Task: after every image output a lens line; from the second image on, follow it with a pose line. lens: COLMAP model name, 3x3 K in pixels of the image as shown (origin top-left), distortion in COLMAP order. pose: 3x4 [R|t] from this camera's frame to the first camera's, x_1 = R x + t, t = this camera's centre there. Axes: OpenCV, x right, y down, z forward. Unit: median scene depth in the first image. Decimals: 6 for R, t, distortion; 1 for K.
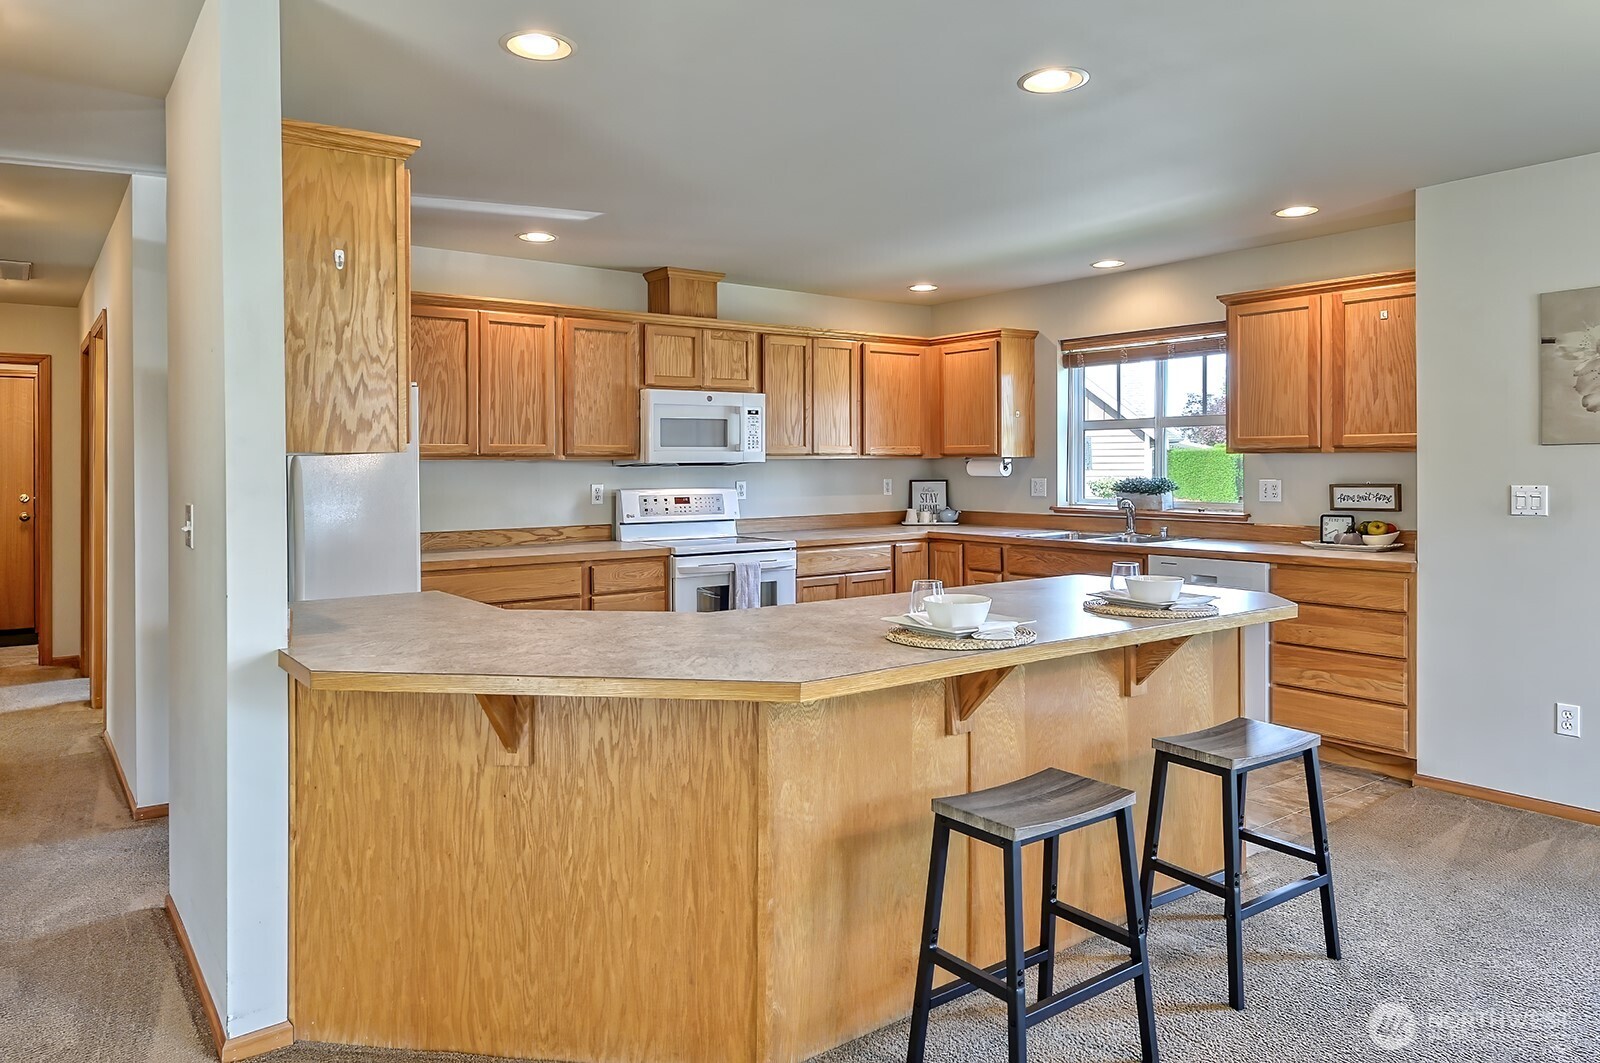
lens RADIAL K [[1045.5, 0, 666.7], [0, 1045.5, 474.6], [0, 0, 1]] dist [-0.003081, -0.001654]
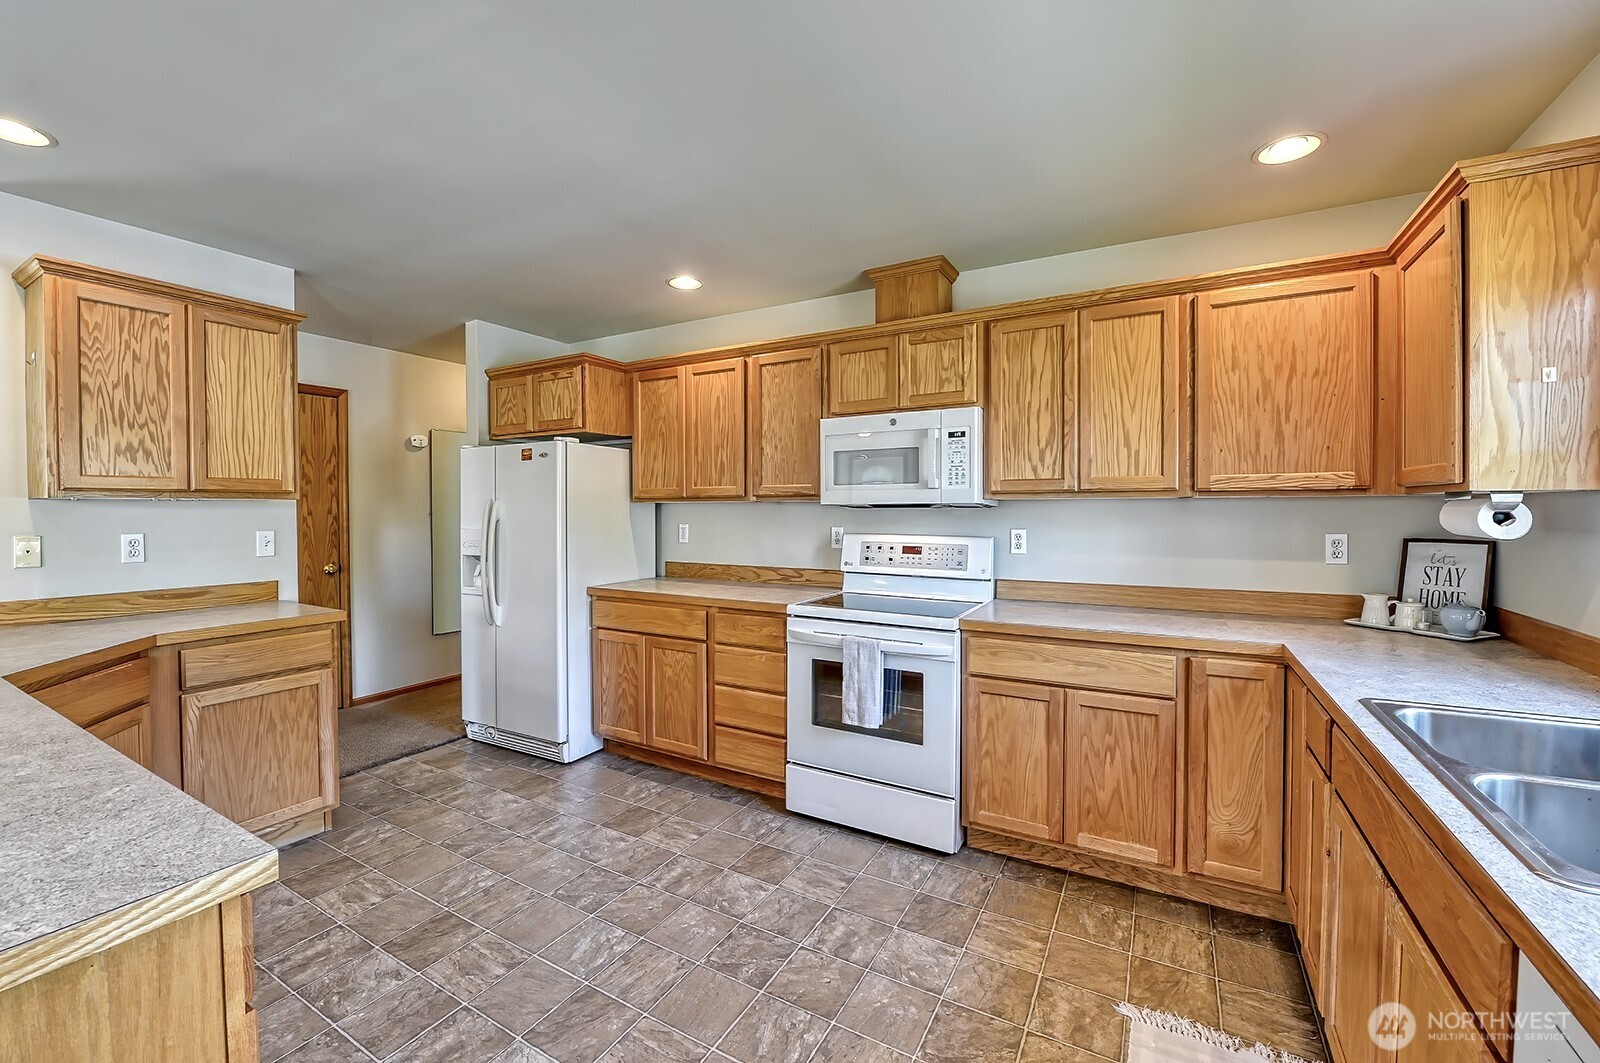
lens RADIAL K [[668.7, 0, 872.1], [0, 668.7, 517.5], [0, 0, 1]] dist [-0.001432, -0.000120]
pose [[0.467837, 0.019499, -0.883600, 0.472614], [-0.009273, 0.999810, 0.017154, -0.009606], [0.883766, 0.000168, 0.467929, 0.743206]]
